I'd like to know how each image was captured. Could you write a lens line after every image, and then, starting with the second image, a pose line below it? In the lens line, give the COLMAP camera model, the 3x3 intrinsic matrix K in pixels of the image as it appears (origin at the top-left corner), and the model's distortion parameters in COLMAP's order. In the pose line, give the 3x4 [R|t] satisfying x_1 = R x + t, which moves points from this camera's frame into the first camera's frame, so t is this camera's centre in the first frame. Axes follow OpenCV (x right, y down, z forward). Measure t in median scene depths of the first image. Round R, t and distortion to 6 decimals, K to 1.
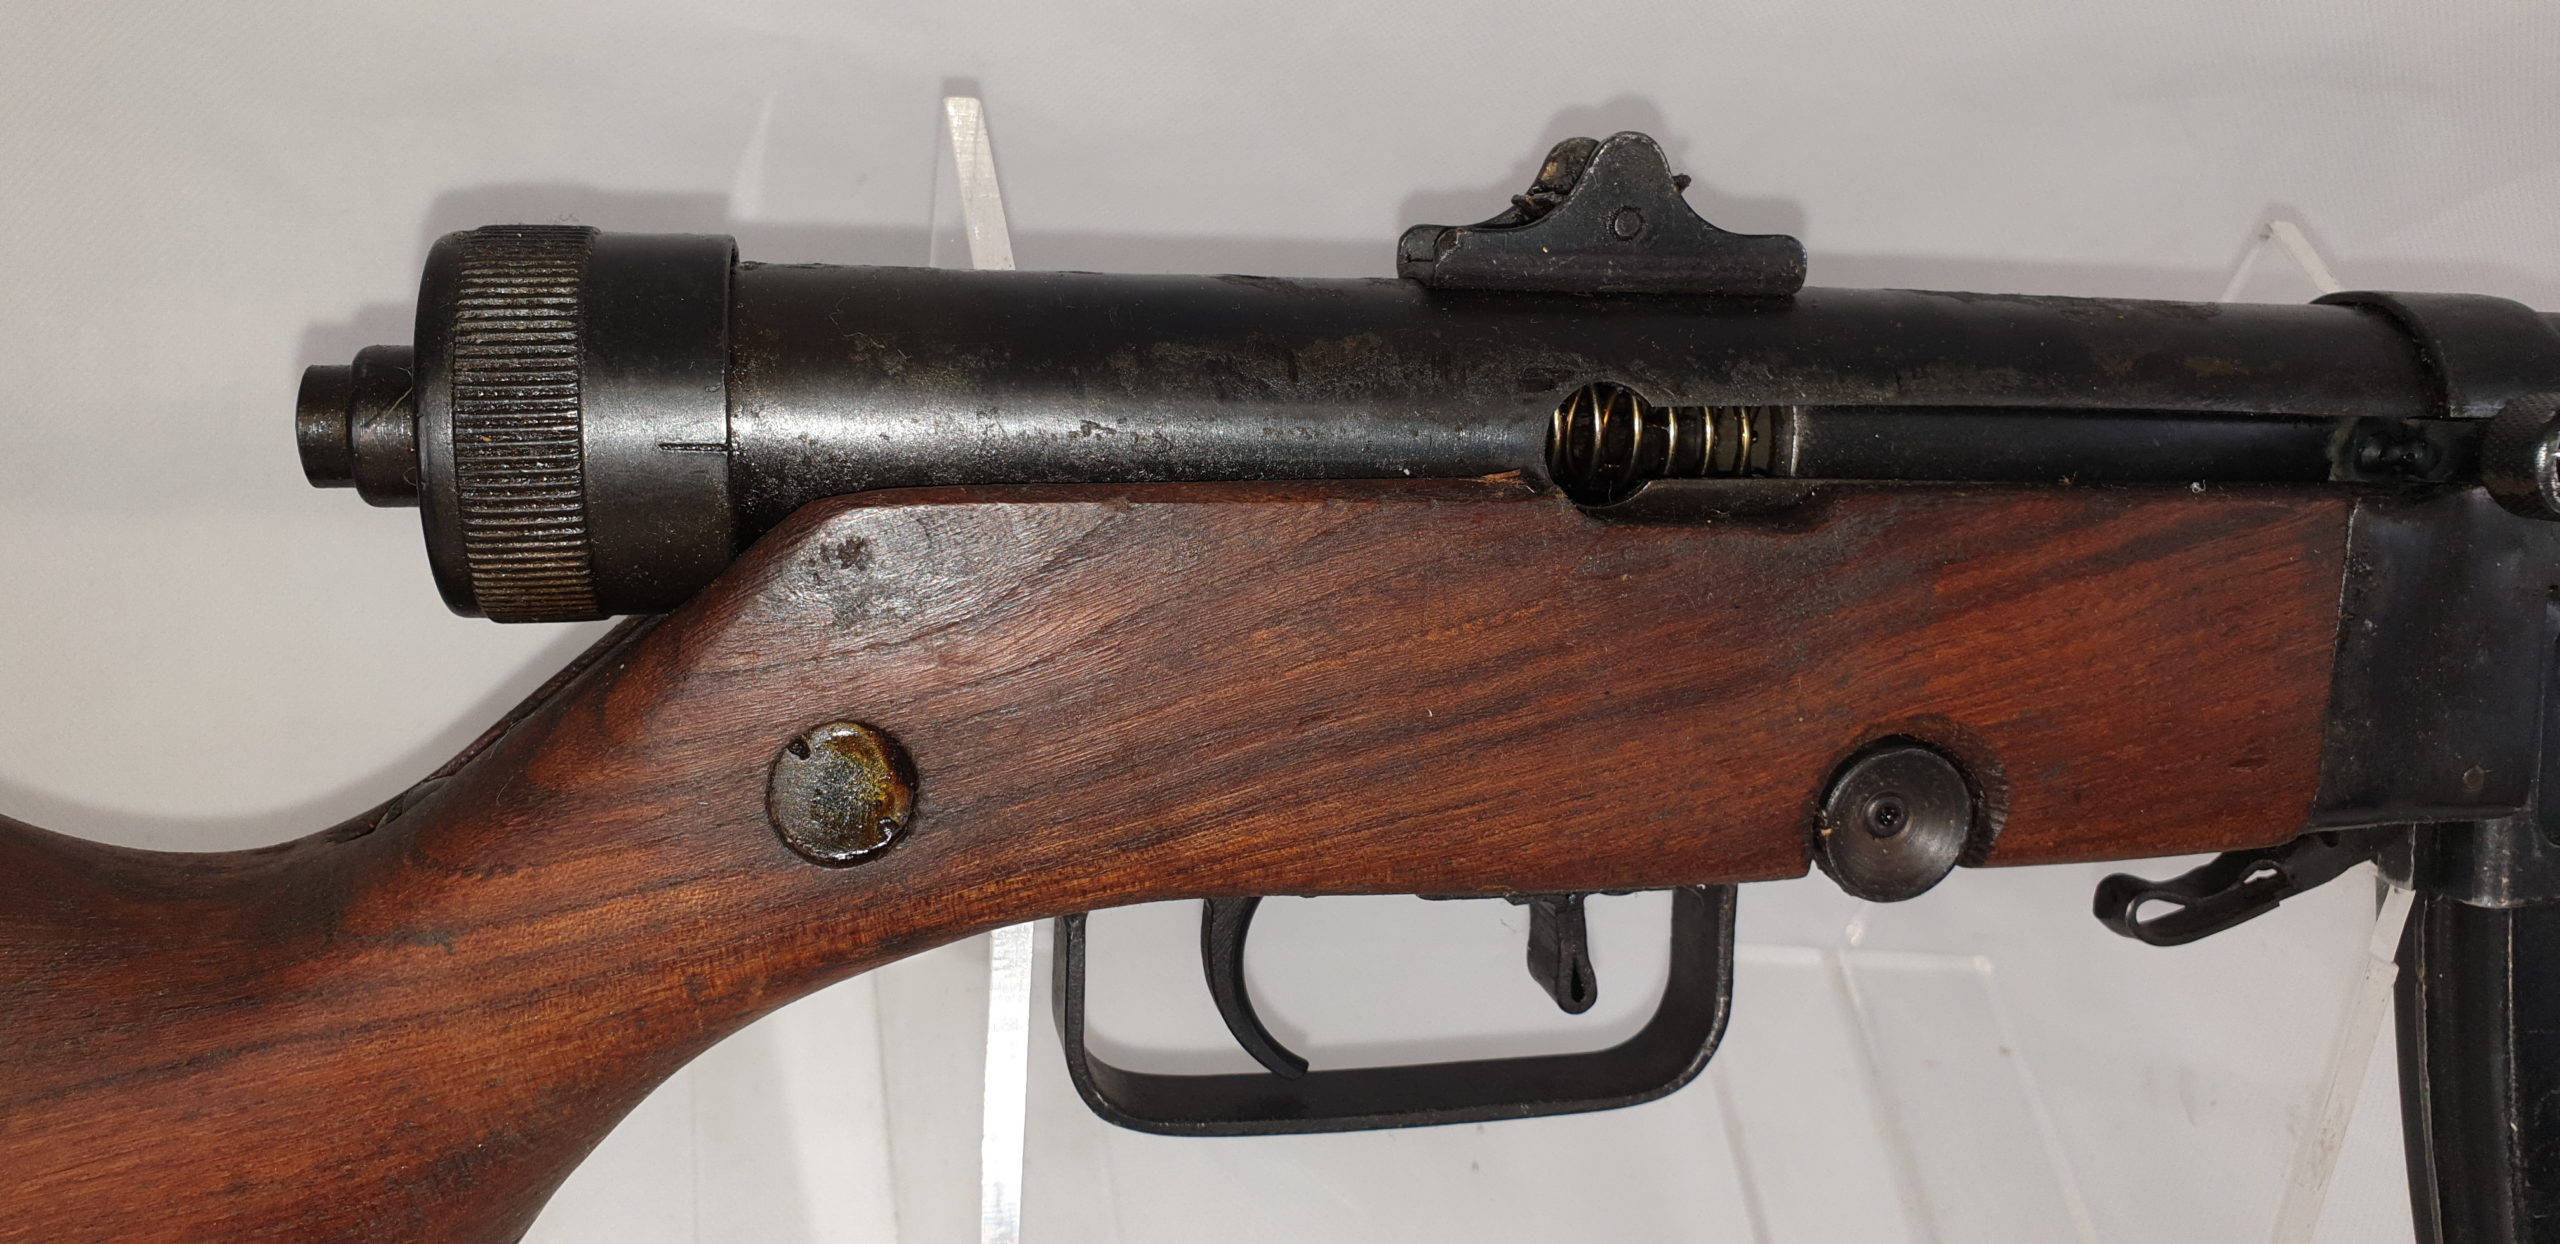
lens RADIAL K [[2091.5, 0, 1260.4], [0, 2091.5, 582.8], [0, 0, 1]] dist [0.003580, 0.010553]
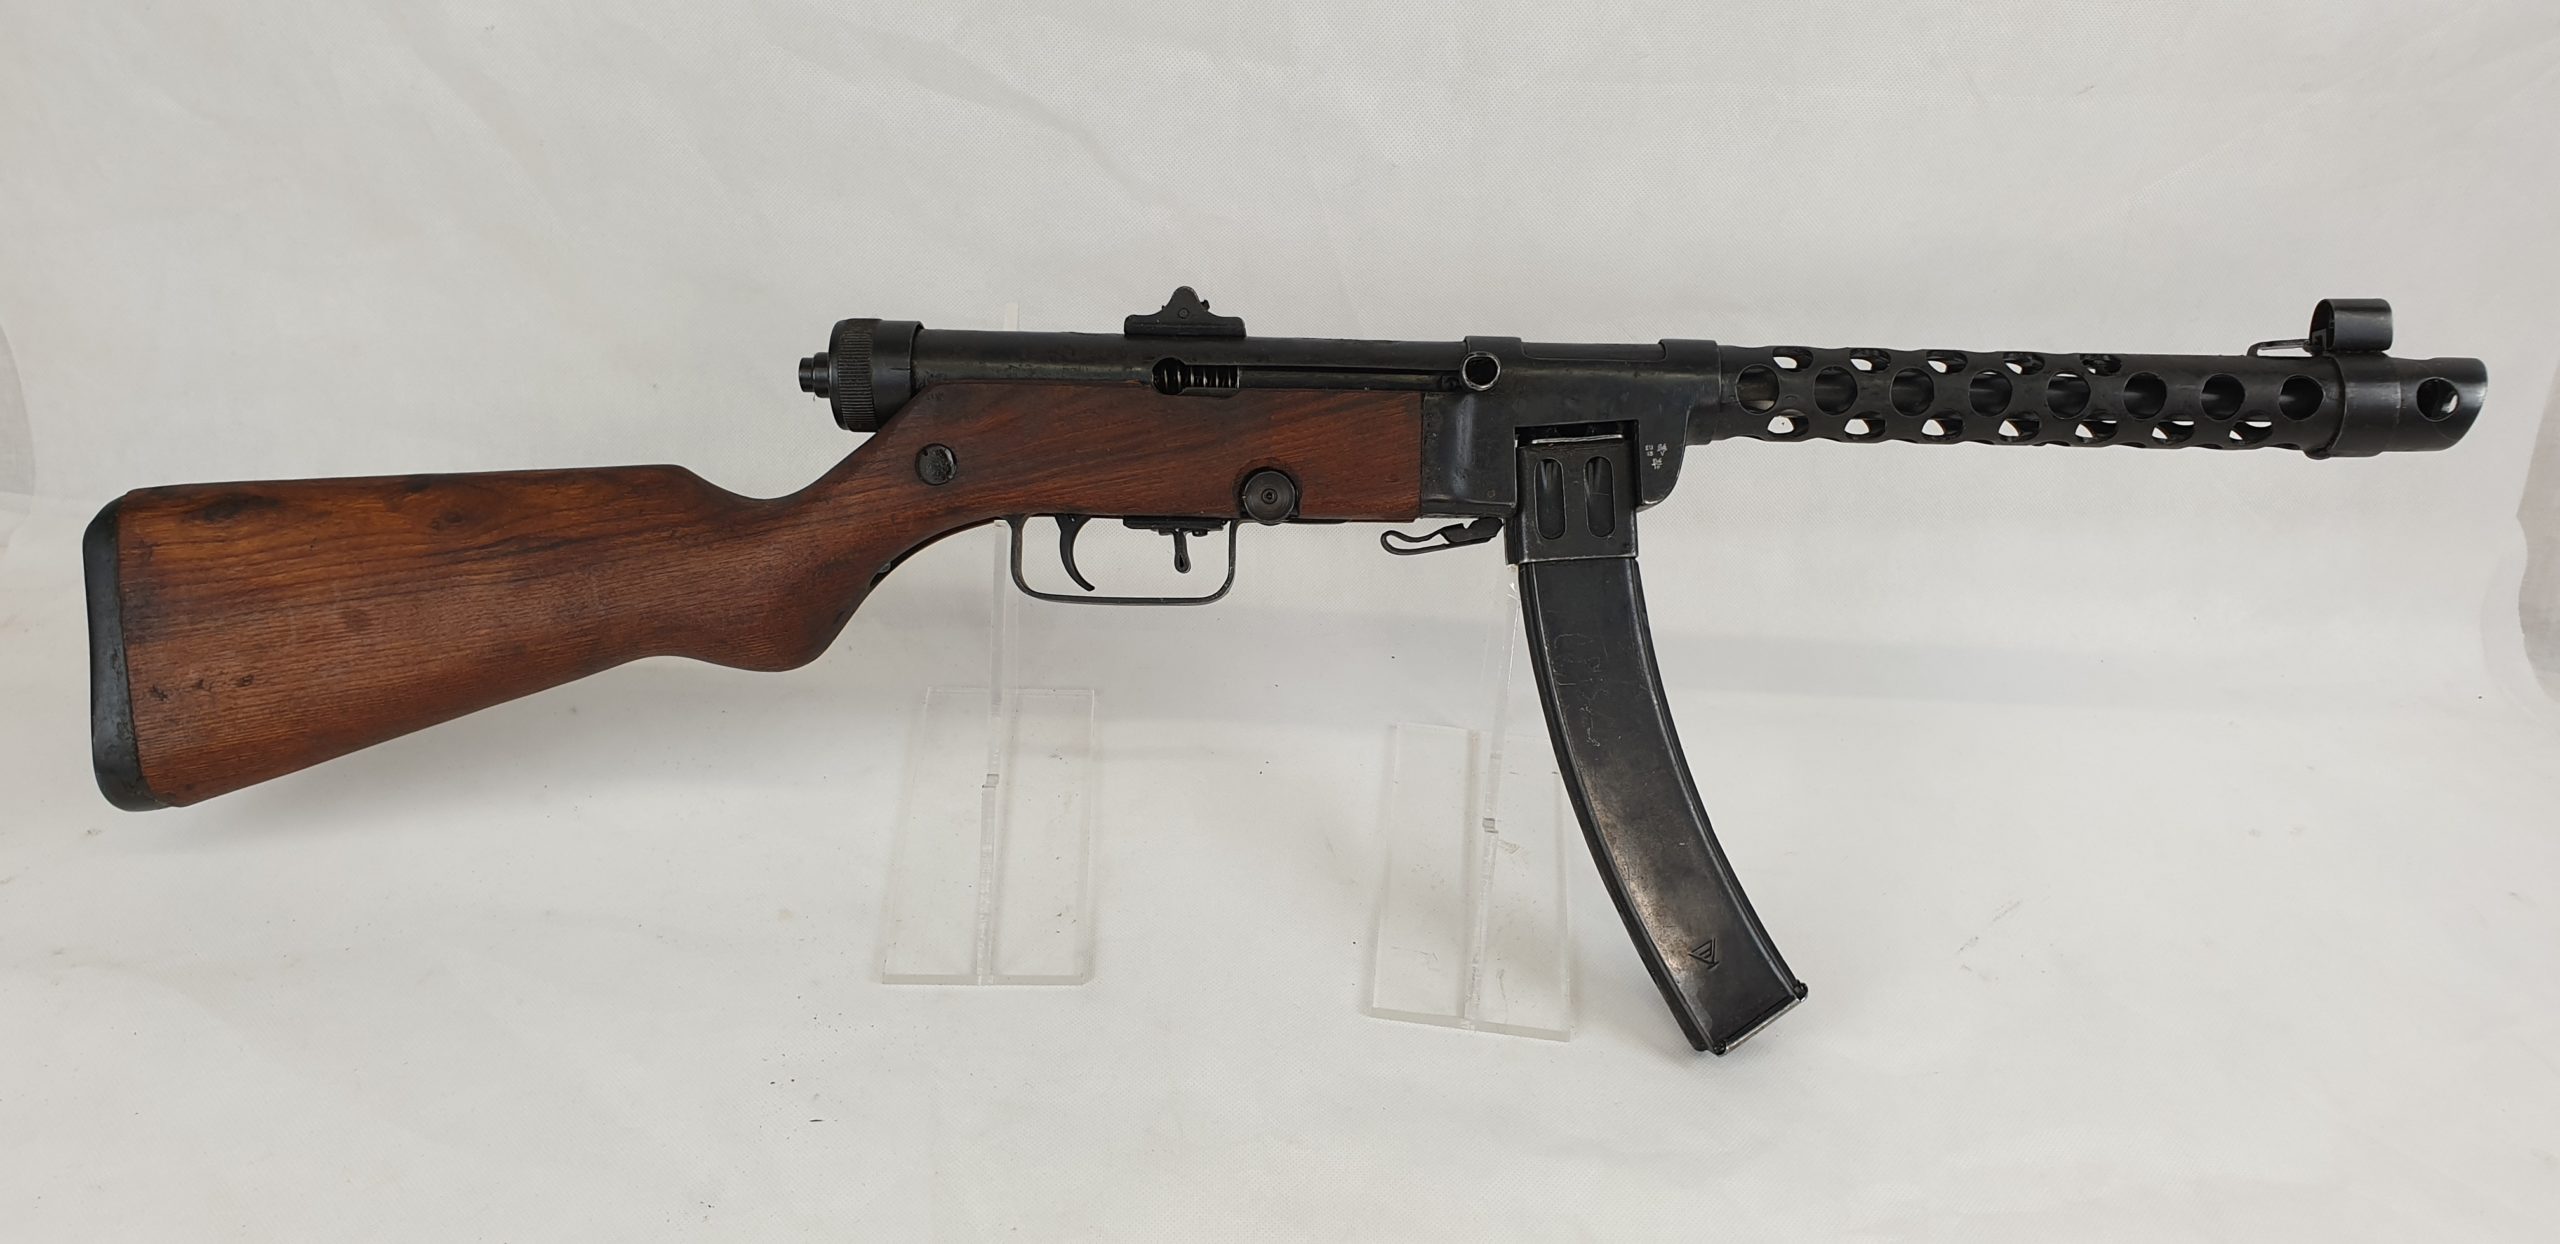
lens RADIAL K [[2091.5, 0, 1260.4], [0, 2091.5, 582.8], [0, 0, 1]] dist [0.003580, 0.010553]
pose [[0.979892, -0.006878, -0.199411, 0.988248], [-0.026261, 0.986266, -0.163066, 0.814202], [0.197794, 0.165024, 0.966253, -2.161067]]
